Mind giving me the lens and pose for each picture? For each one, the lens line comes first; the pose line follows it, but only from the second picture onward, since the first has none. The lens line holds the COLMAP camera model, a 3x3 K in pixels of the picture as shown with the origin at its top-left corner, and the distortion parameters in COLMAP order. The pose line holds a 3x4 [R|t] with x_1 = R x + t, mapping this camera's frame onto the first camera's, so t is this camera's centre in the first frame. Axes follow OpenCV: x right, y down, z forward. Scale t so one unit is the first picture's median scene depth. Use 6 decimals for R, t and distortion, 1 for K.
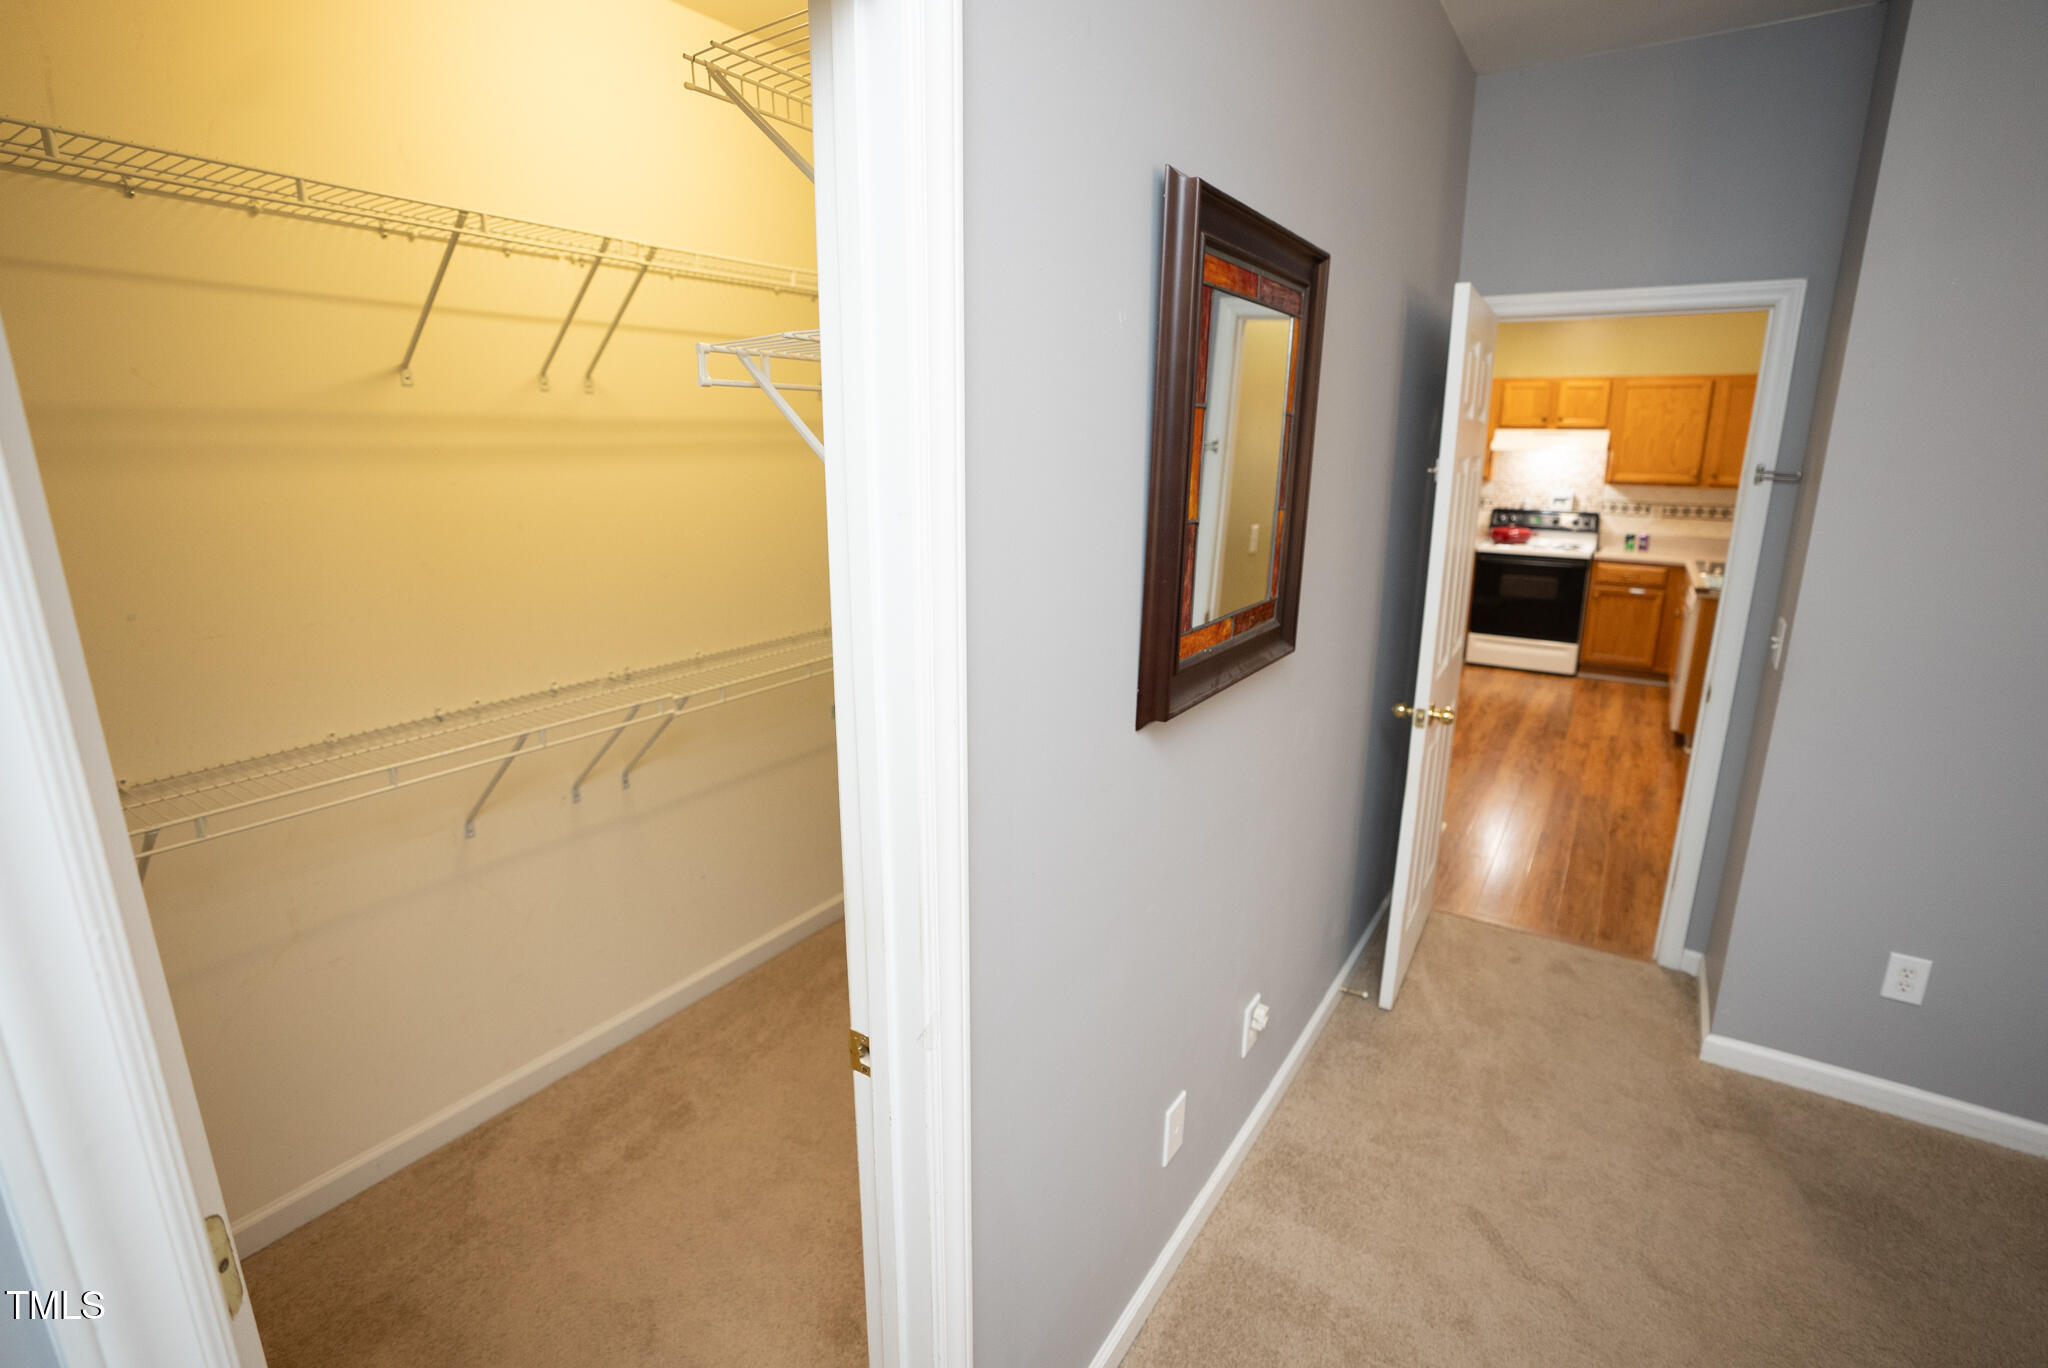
lens RADIAL K [[946.2, 0, 1023.1], [0, 946.2, 684.2], [0, 0, 1]] dist [-0.065711, 0.023377]
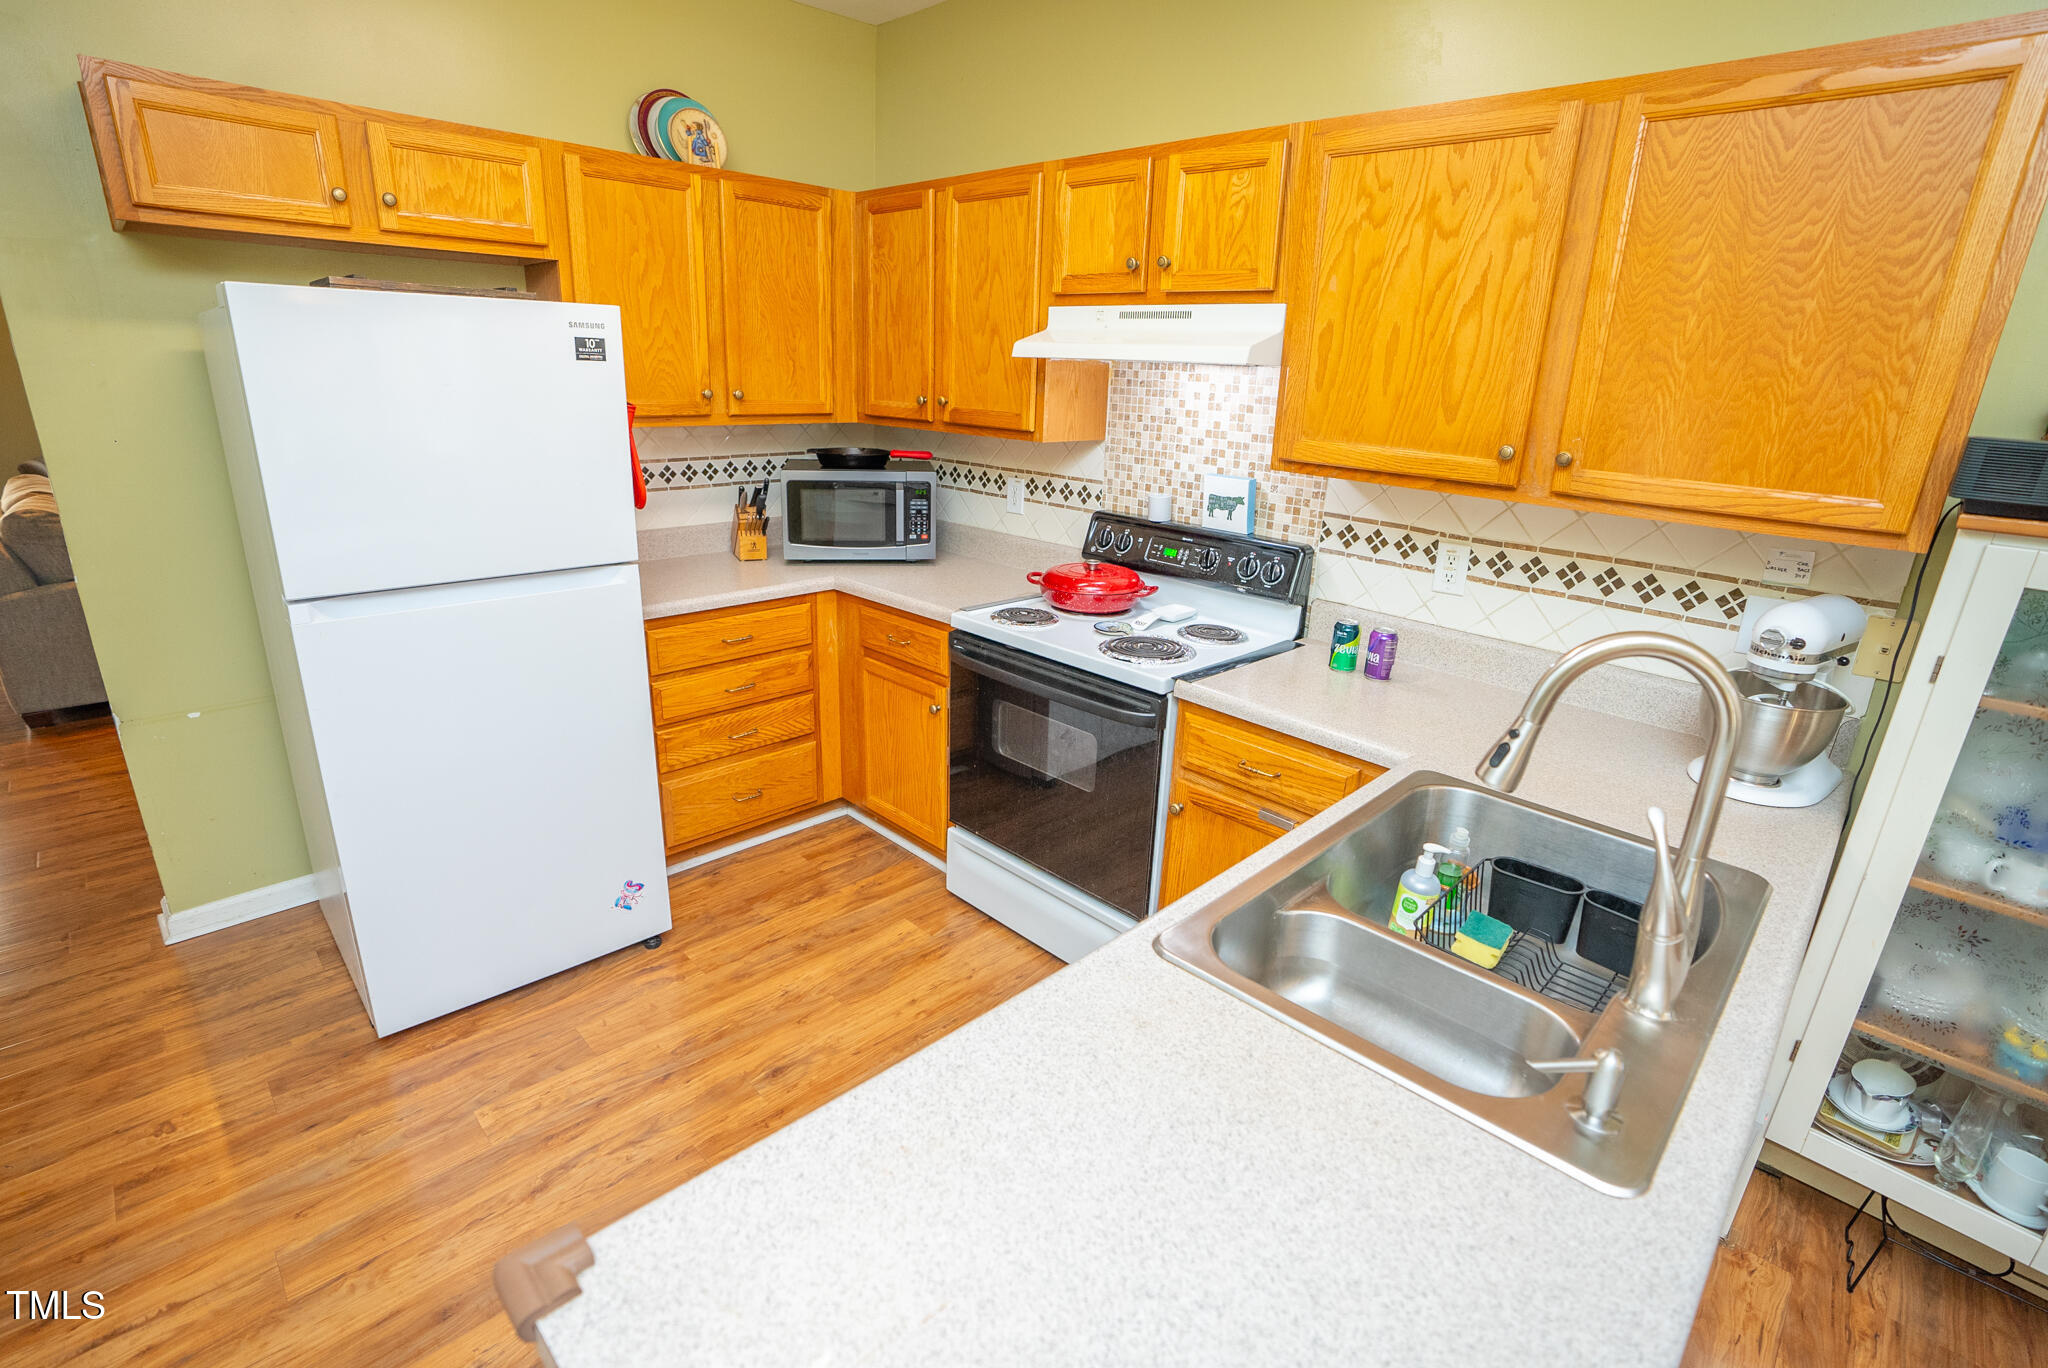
lens RADIAL K [[946.2, 0, 1020.3], [0, 946.2, 685.6], [0, 0, 1]] dist [-0.065711, 0.023377]
pose [[0.977929, 0.095211, -0.185985, 0.616643], [-0.081290, 0.993385, 0.081111, -0.160557], [0.192478, -0.064202, 0.979199, 0.652414]]
